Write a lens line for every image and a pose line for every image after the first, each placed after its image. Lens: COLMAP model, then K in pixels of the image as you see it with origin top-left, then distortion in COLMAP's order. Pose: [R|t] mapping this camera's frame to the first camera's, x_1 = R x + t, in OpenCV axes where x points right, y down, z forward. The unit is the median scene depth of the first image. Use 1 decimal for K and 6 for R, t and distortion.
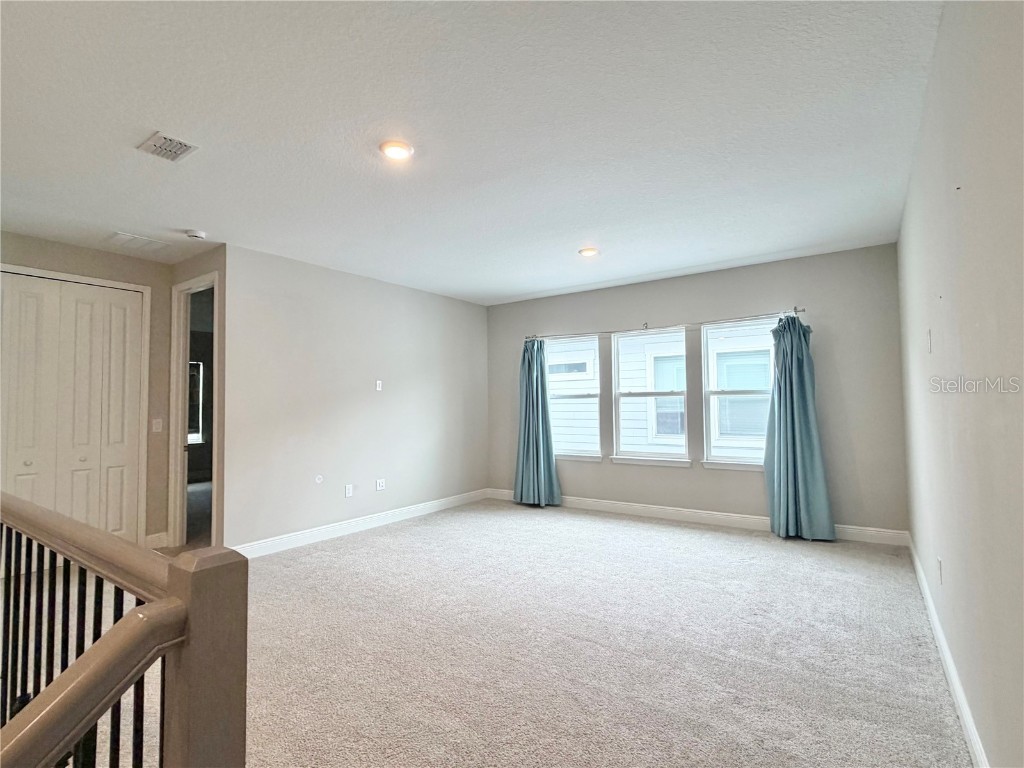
lens RADIAL K [[490.8, 0, 512.0], [0, 490.8, 384.0], [0, 0, 1]] dist [-0.000743, -0.000343]
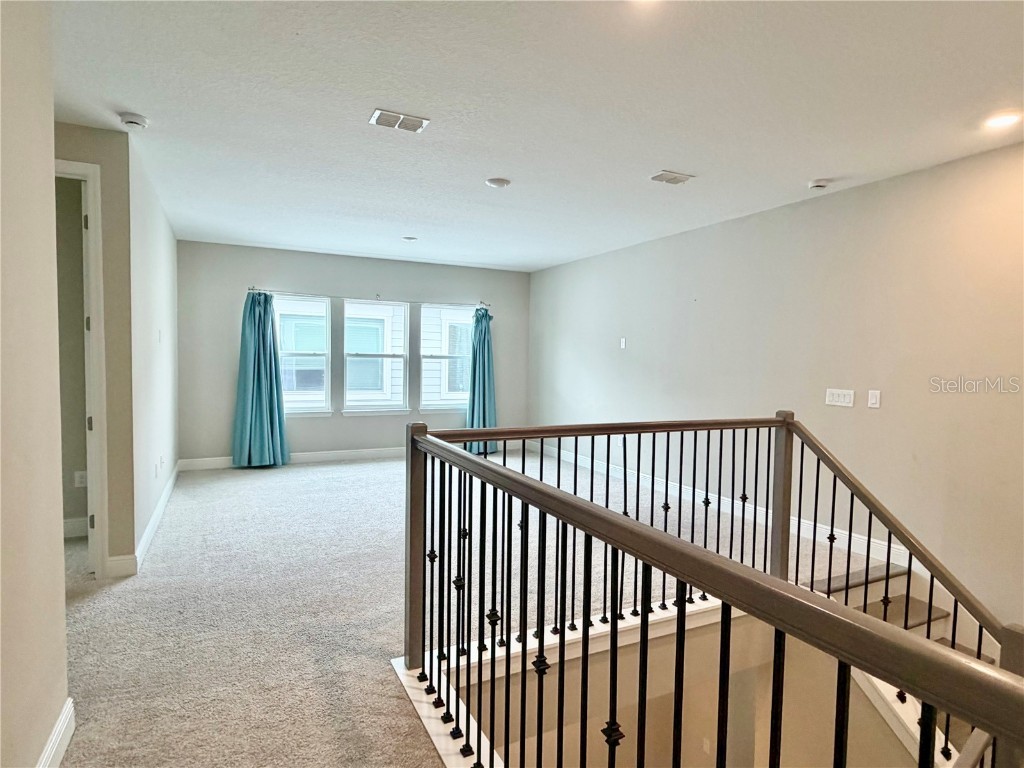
lens RADIAL K [[587.5, 0, 512.0], [0, 587.5, 384.0], [0, 0, 1]] dist [0.001530, 0.000258]
pose [[0.487283, -0.008285, 0.873205, -0.741809], [-0.051852, 0.997916, 0.038404, 0.016395], [-0.871703, -0.063991, 0.485838, 0.028831]]
